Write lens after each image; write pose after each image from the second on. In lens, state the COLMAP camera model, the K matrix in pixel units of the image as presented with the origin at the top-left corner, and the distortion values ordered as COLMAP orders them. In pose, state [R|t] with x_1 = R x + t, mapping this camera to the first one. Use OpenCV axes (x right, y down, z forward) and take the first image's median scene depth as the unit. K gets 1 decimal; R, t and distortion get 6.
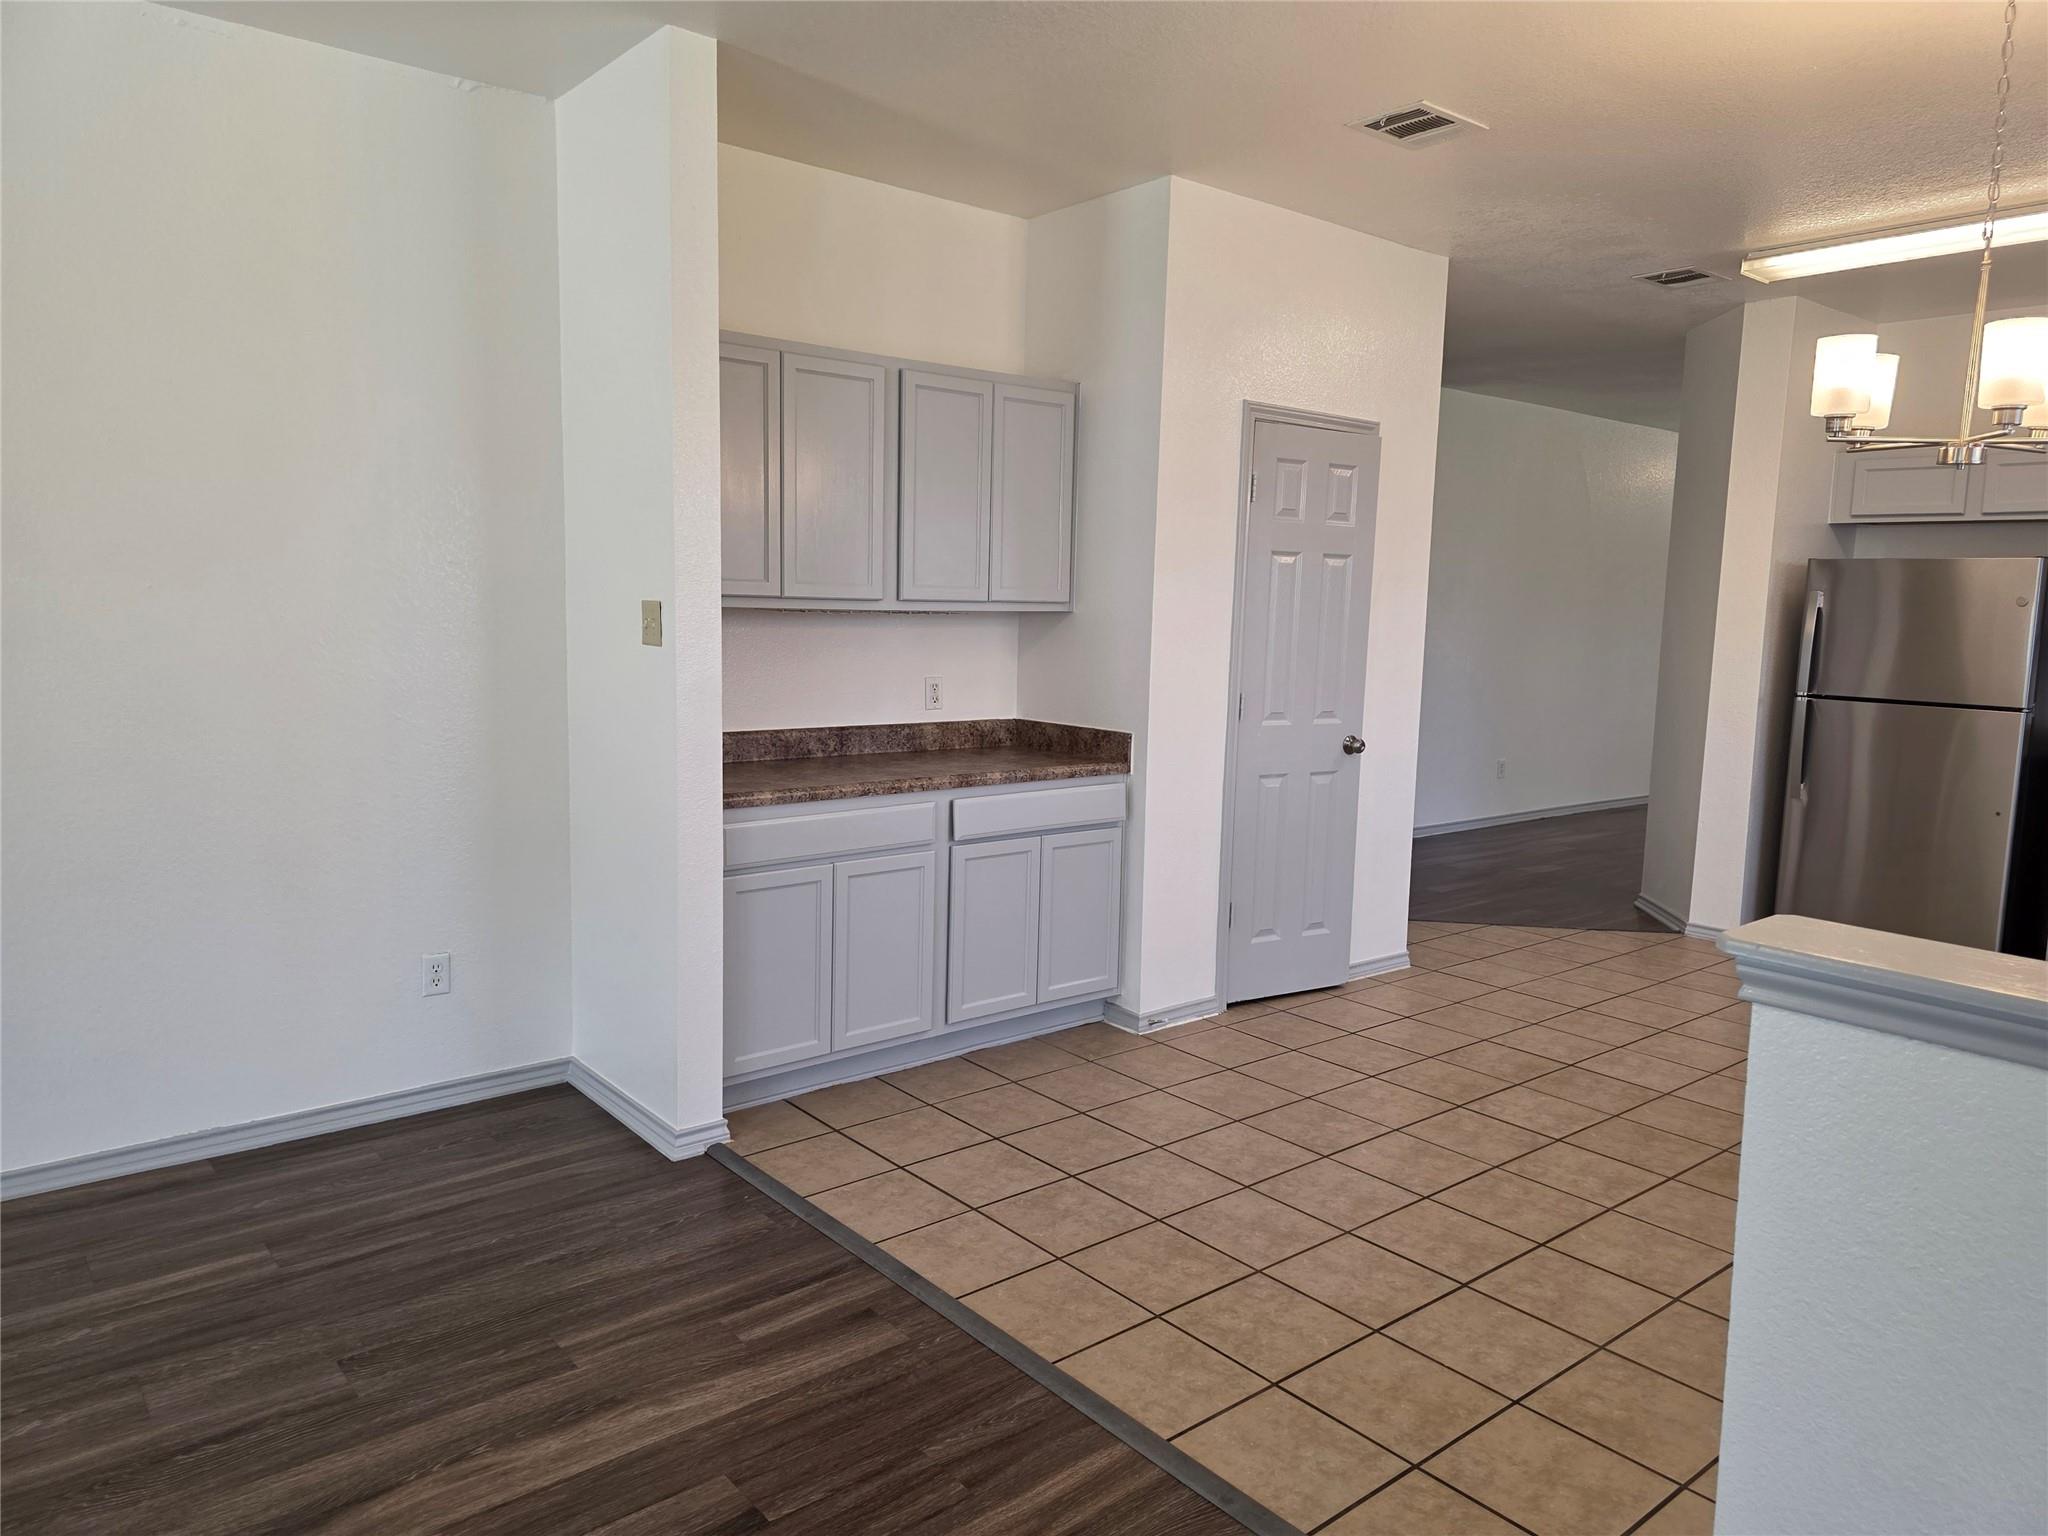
lens RADIAL K [[1372.9, 0, 1016.1], [0, 1372.9, 772.4], [0, 0, 1]] dist [0.025026, -0.017525]
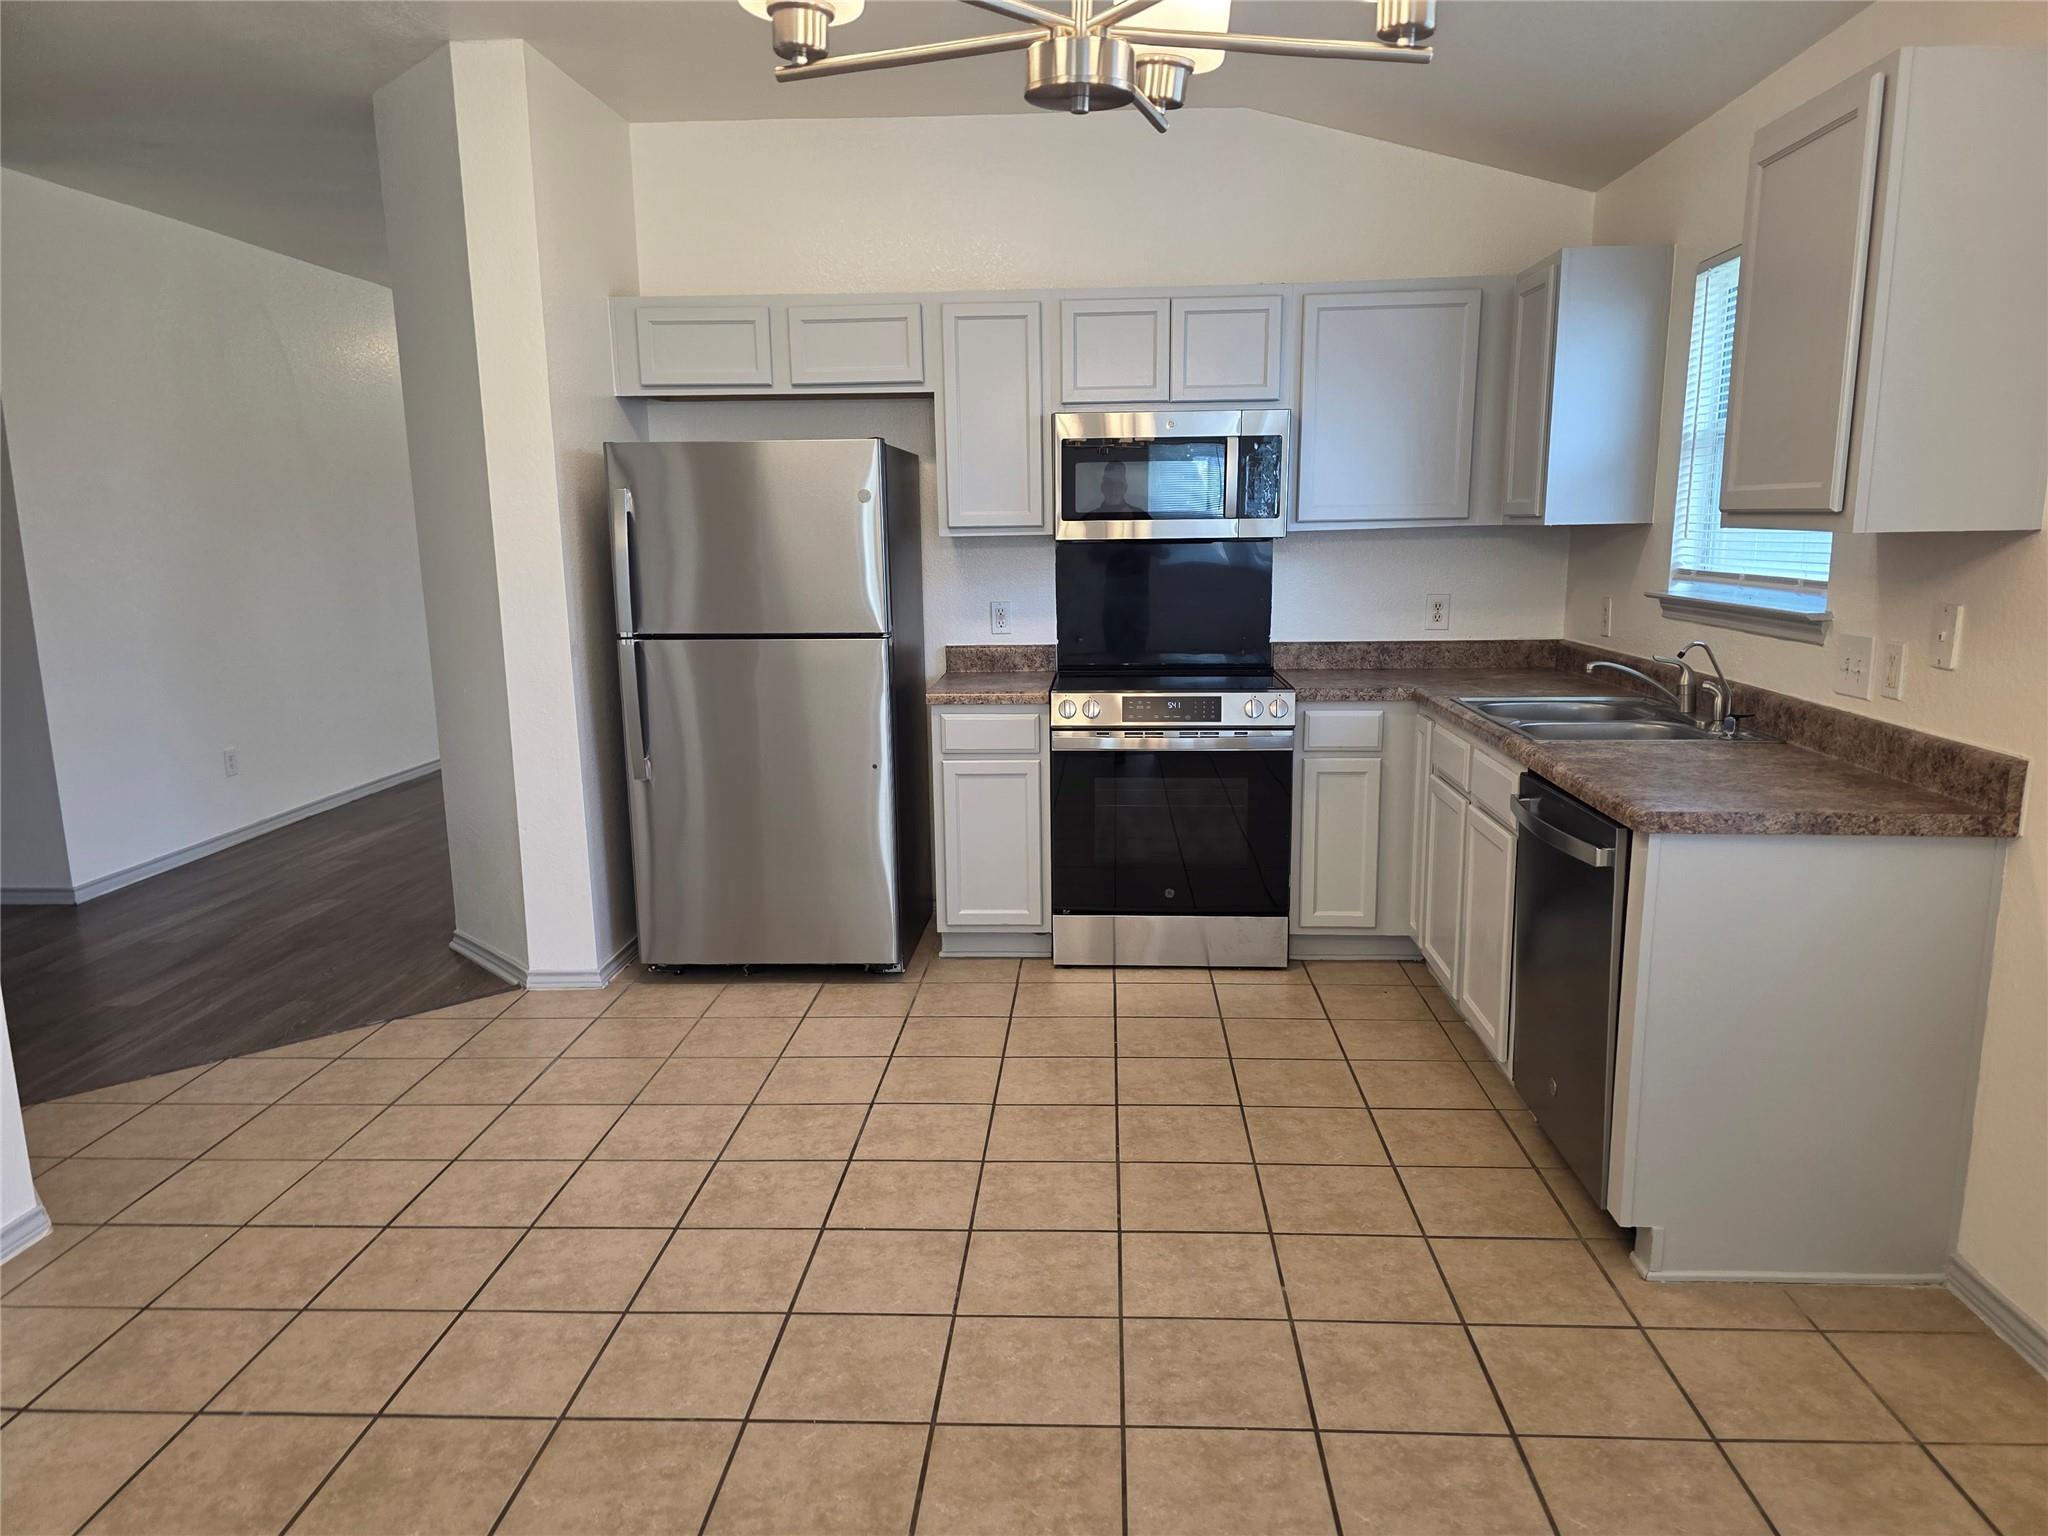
lens RADIAL K [[1372.9, 0, 1028.6], [0, 1372.9, 780.5], [0, 0, 1]] dist [0.025026, -0.017525]
pose [[0.667200, -0.172492, 0.724631, 0.178799], [0.124293, 0.984960, 0.120019, -0.042065], [-0.734435, 0.009990, 0.678605, 0.363034]]
